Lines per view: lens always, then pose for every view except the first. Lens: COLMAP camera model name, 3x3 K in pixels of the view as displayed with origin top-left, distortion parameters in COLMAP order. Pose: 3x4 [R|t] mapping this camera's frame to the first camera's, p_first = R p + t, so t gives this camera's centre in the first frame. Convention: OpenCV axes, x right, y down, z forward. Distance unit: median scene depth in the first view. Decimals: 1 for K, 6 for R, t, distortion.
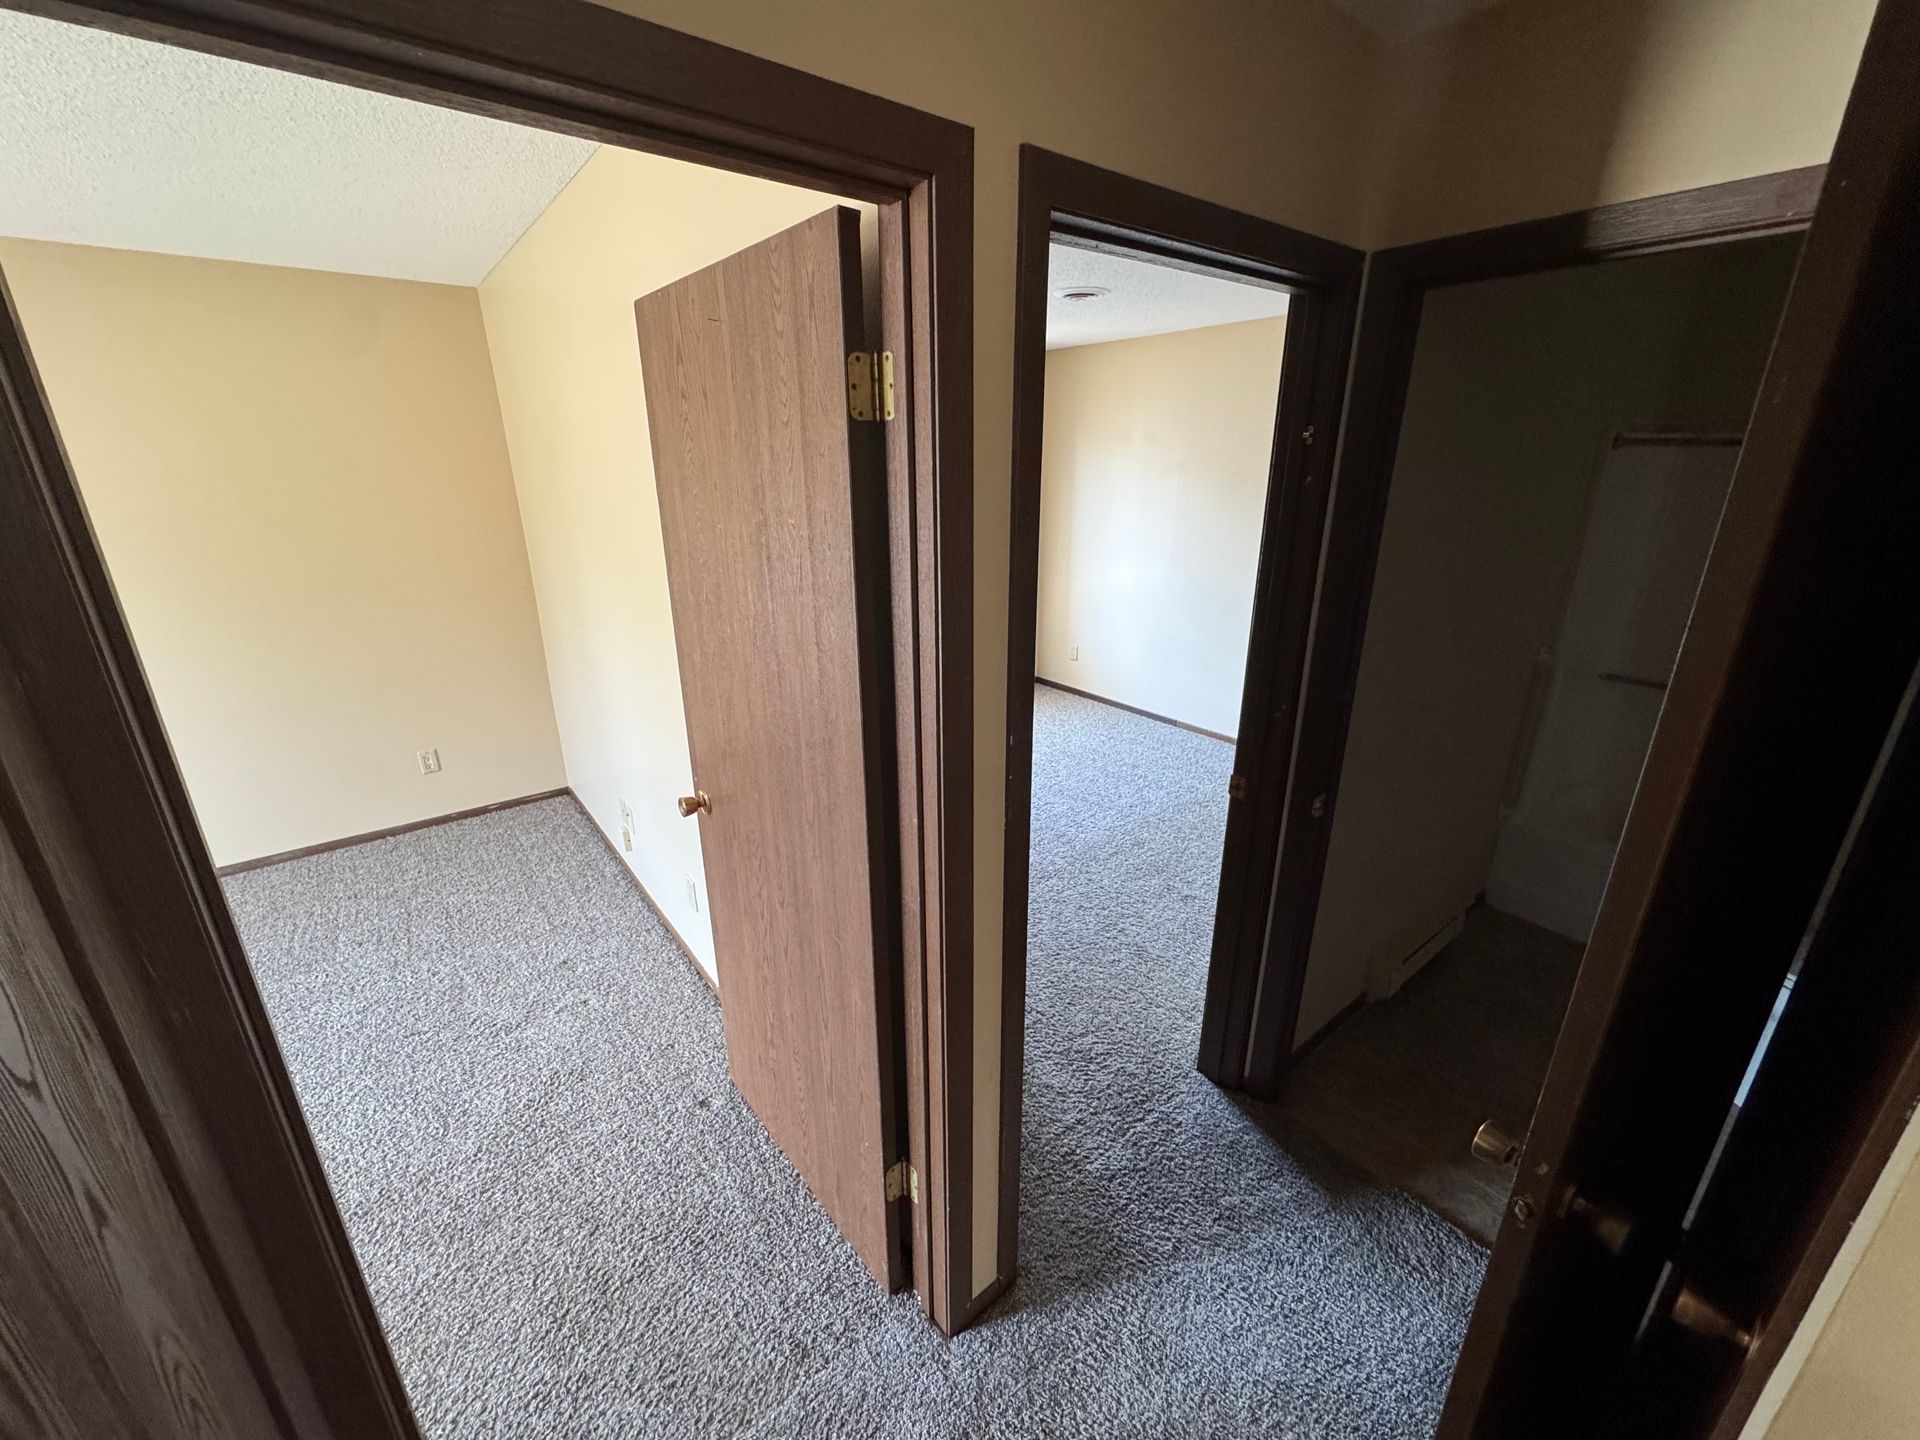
lens RADIAL K [[767.0, 0, 956.9], [0, 767.0, 721.7], [0, 0, 1]] dist [-0.002113, -0.000287]
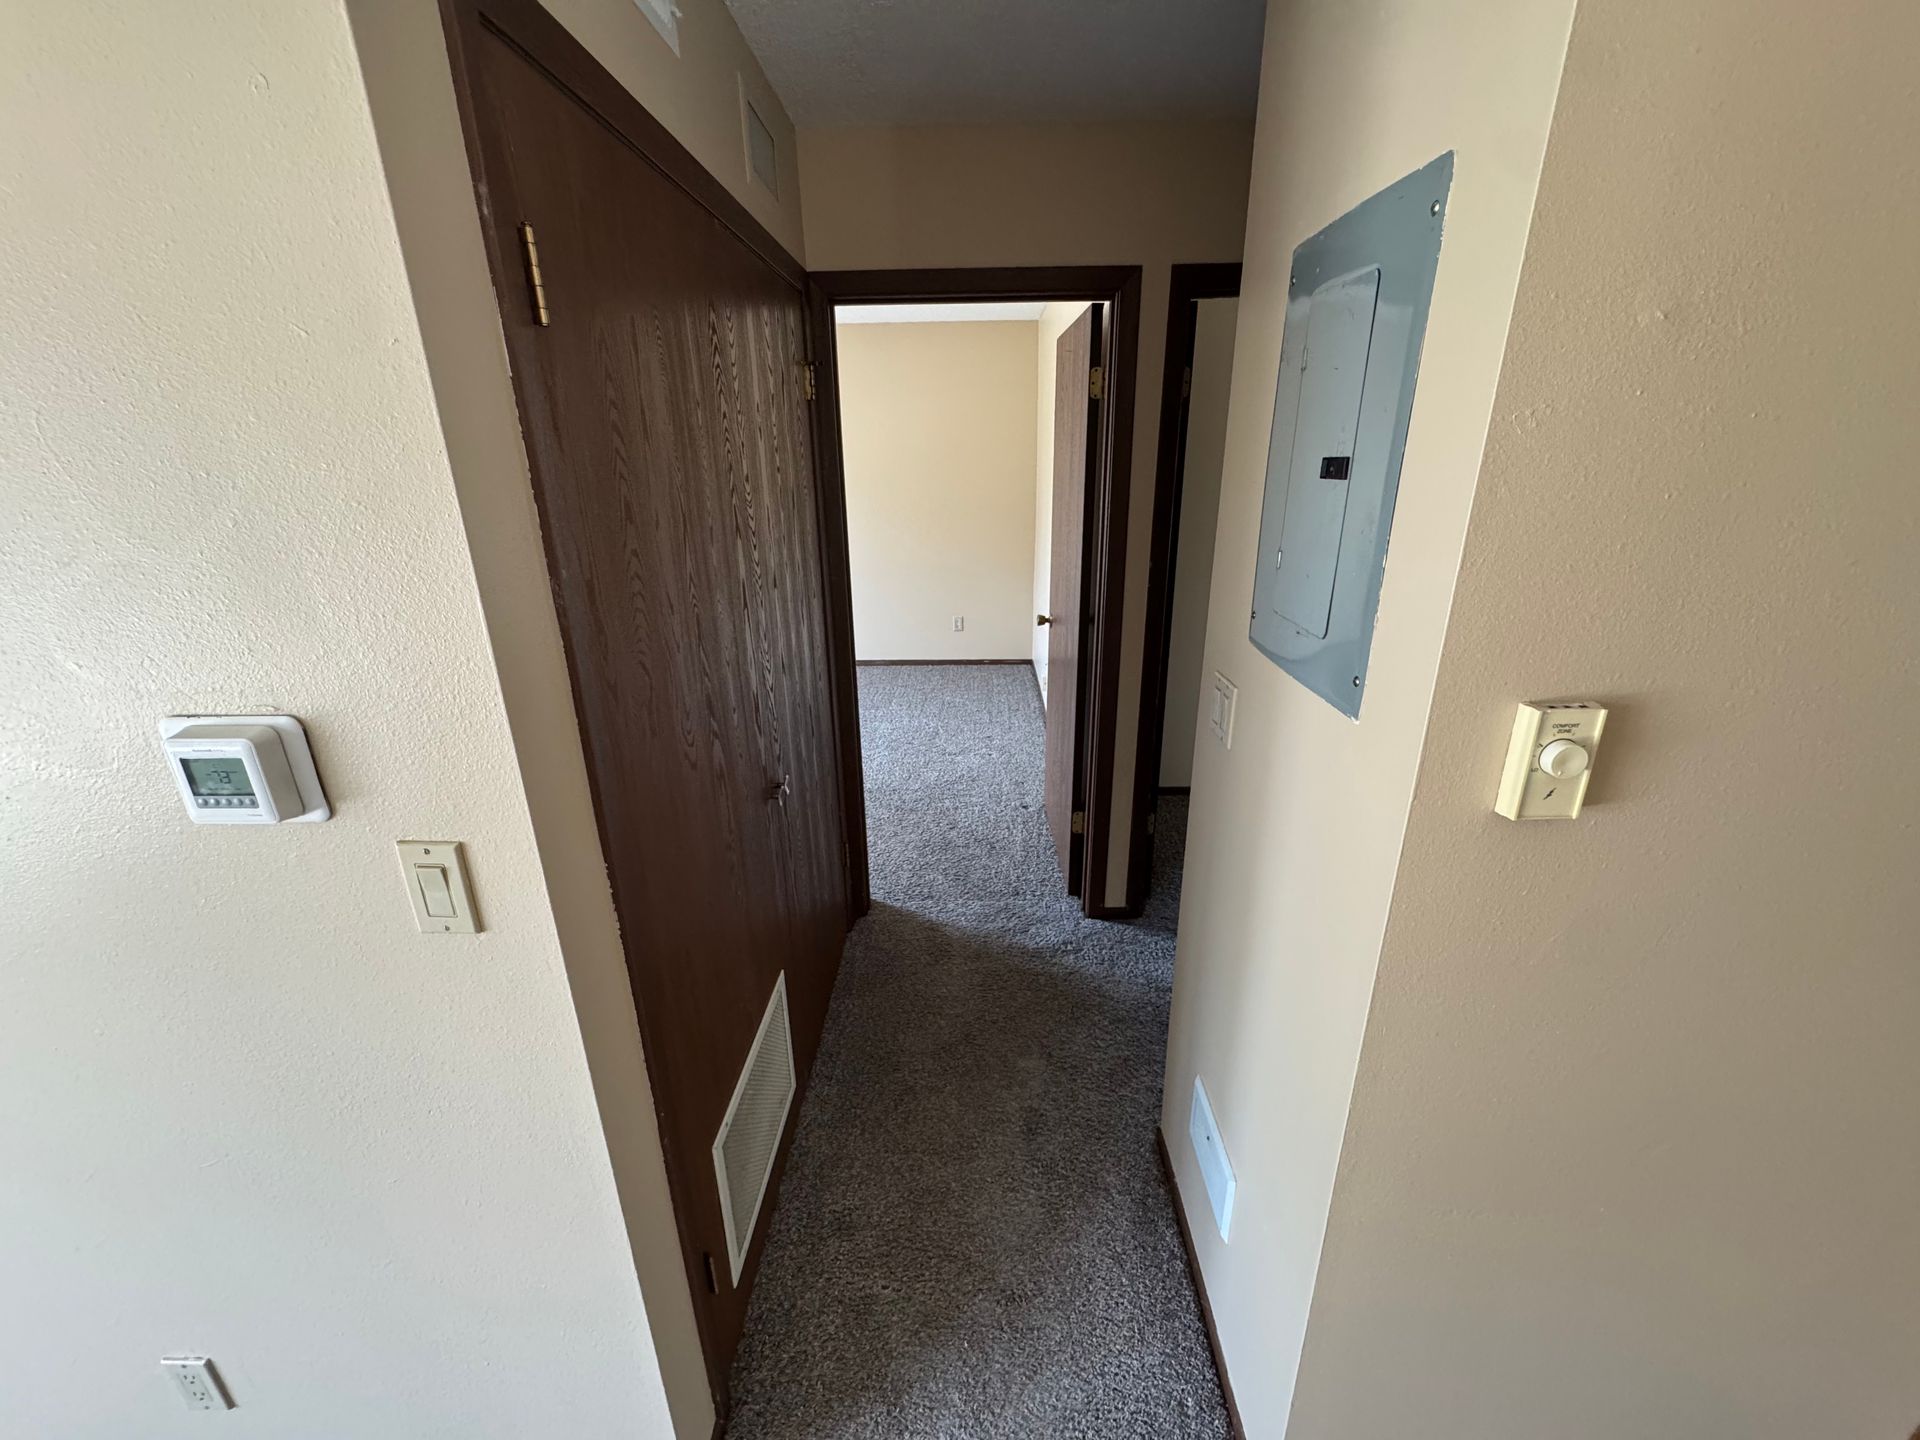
lens RADIAL K [[767.0, 0, 956.9], [0, 767.0, 721.7], [0, 0, 1]] dist [-0.002113, -0.000287]
pose [[0.773417, 0.208957, -0.598467, 0.487708], [-0.196889, 0.976599, 0.086538, 0.178050], [0.602545, 0.050902, 0.796460, -0.419898]]
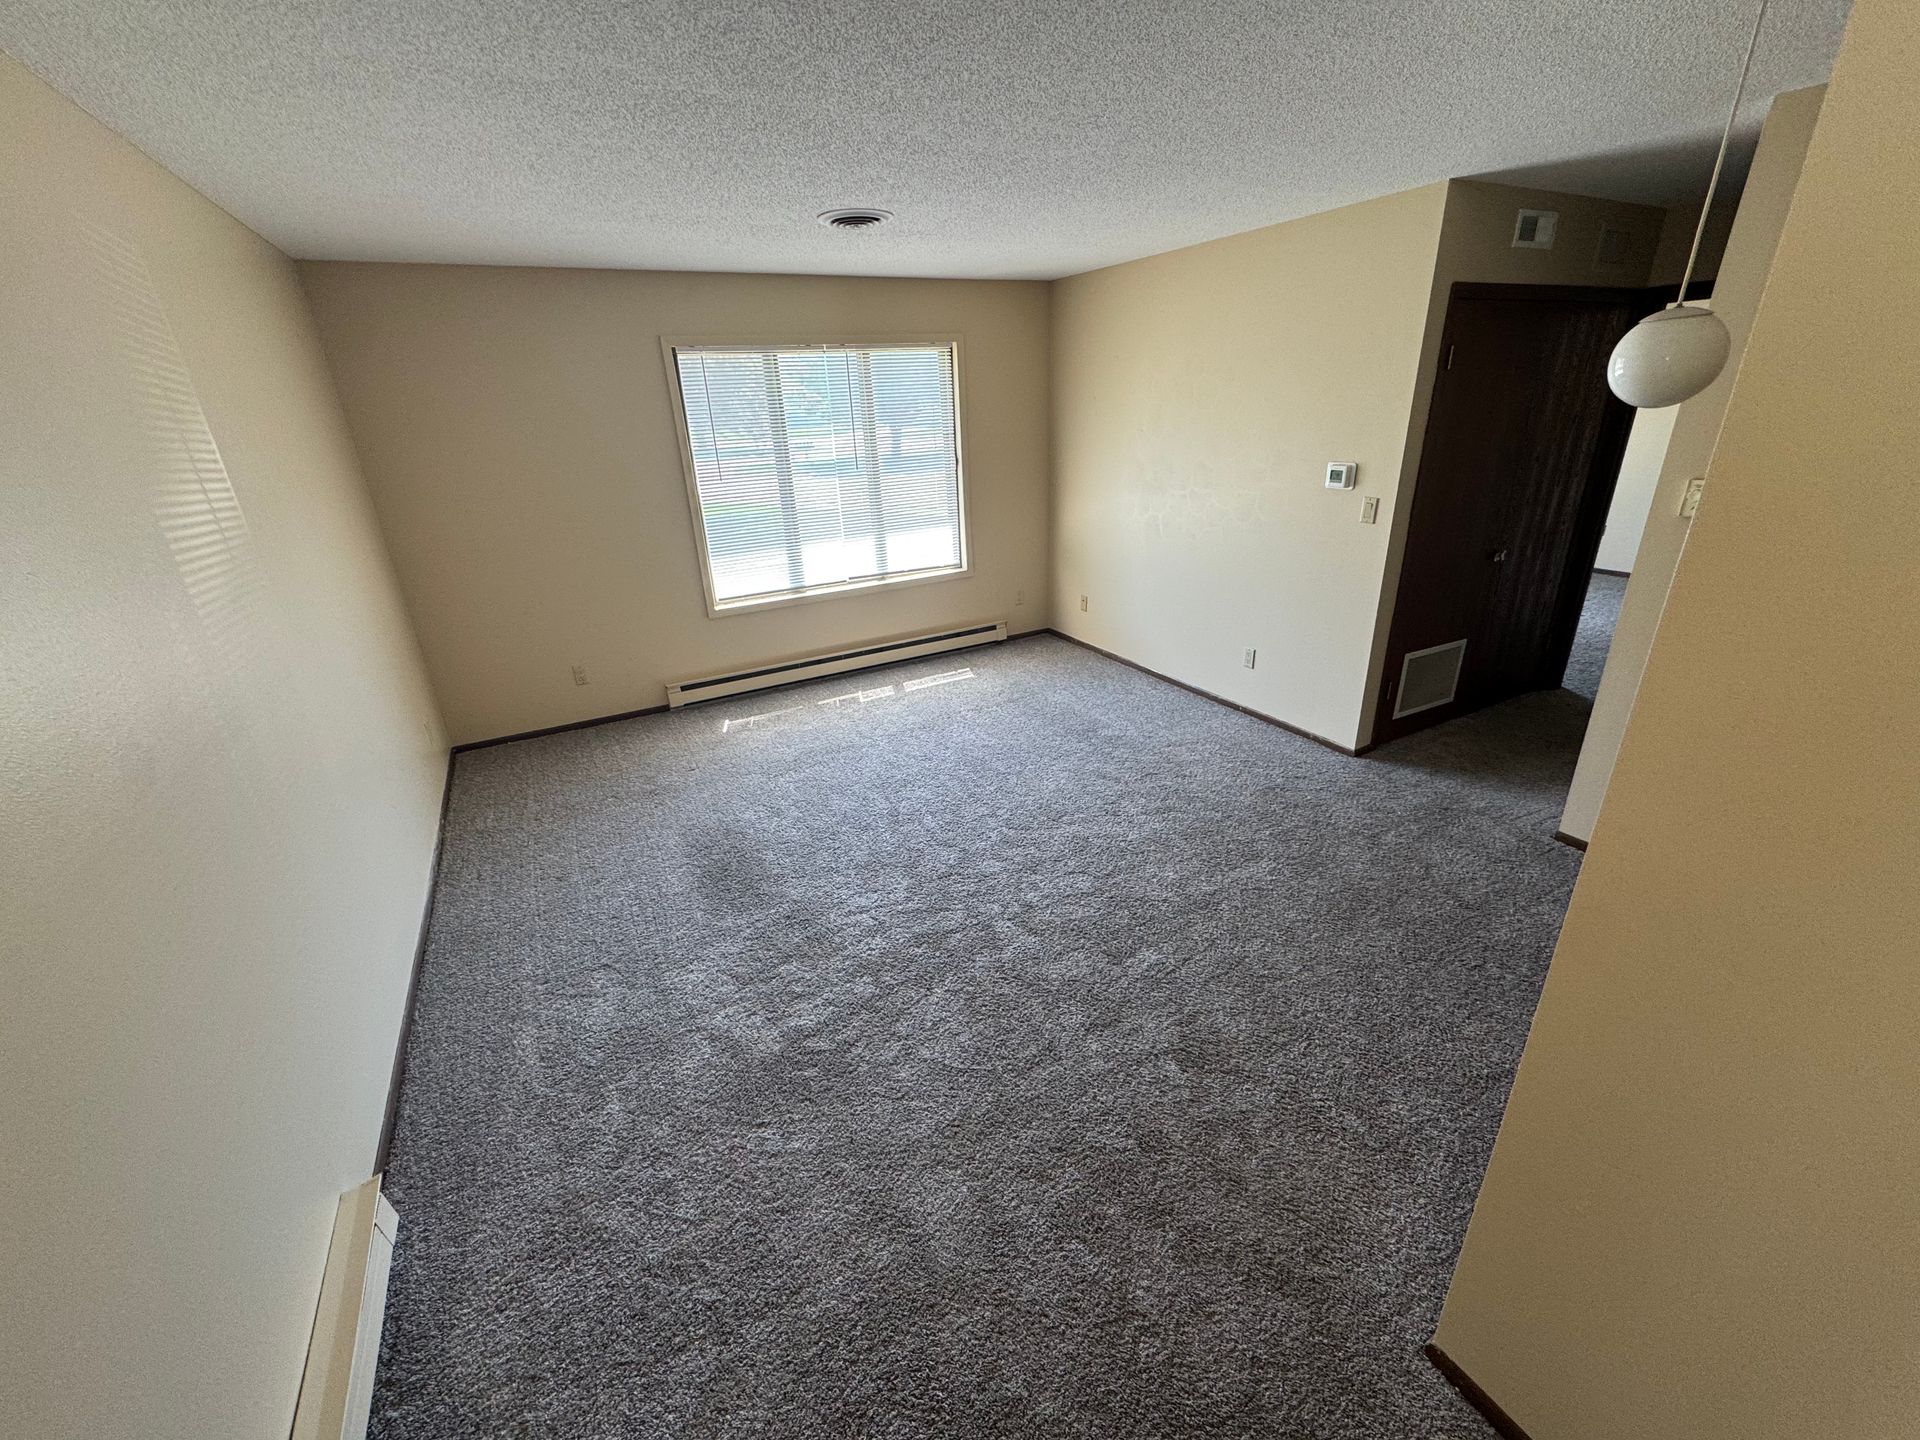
lens RADIAL K [[767.0, 0, 956.9], [0, 767.0, 721.7], [0, 0, 1]] dist [-0.002113, -0.000287]
pose [[-0.175426, 0.392223, -0.902988, 1.748165], [-0.280056, 0.859436, 0.427712, 0.272037], [0.943819, 0.327919, -0.040923, -0.836709]]
